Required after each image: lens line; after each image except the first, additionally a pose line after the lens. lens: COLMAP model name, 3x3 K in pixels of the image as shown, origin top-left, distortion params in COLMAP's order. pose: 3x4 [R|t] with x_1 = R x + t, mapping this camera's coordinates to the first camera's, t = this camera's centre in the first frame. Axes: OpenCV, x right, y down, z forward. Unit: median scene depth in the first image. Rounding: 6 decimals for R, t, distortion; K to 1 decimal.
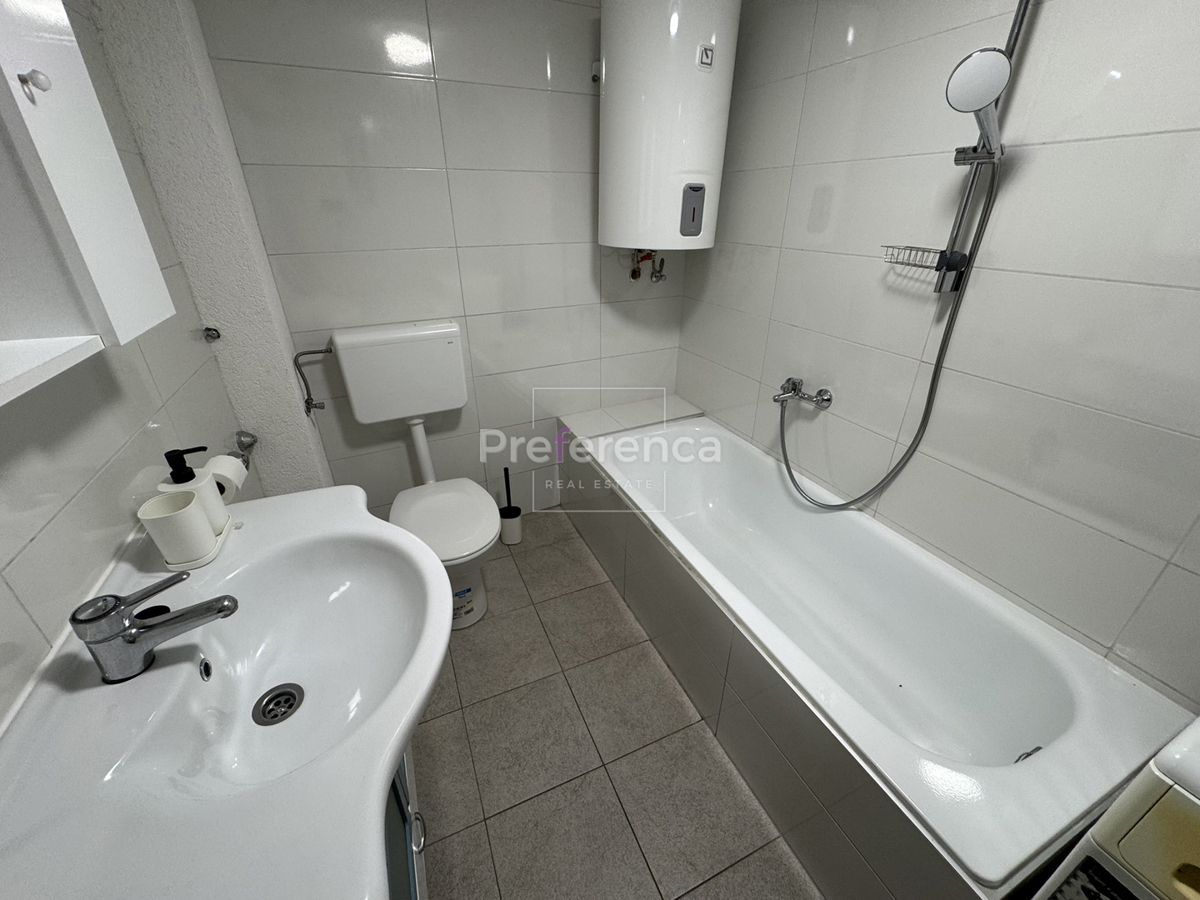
lens RADIAL K [[480.2, 0, 599.0], [0, 480.2, 448.8], [0, 0, 1]] dist [-0.004954, 0.000776]
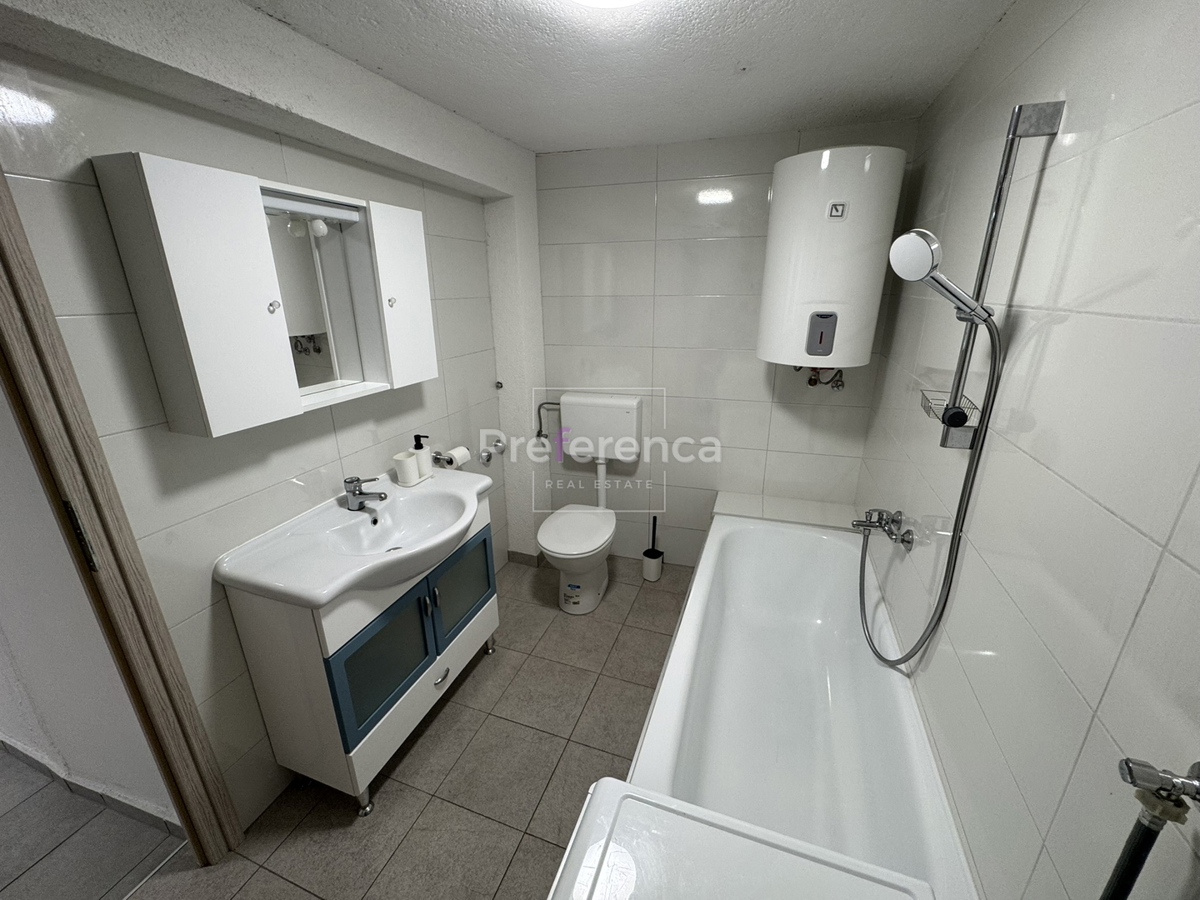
lens RADIAL K [[480.2, 0, 599.0], [0, 480.2, 448.8], [0, 0, 1]] dist [-0.004954, 0.000776]
pose [[0.722413, 0.217623, -0.656323, 0.621409], [-0.304791, 0.952215, -0.019748, -0.075403], [0.620662, 0.214307, 0.754222, -0.082223]]
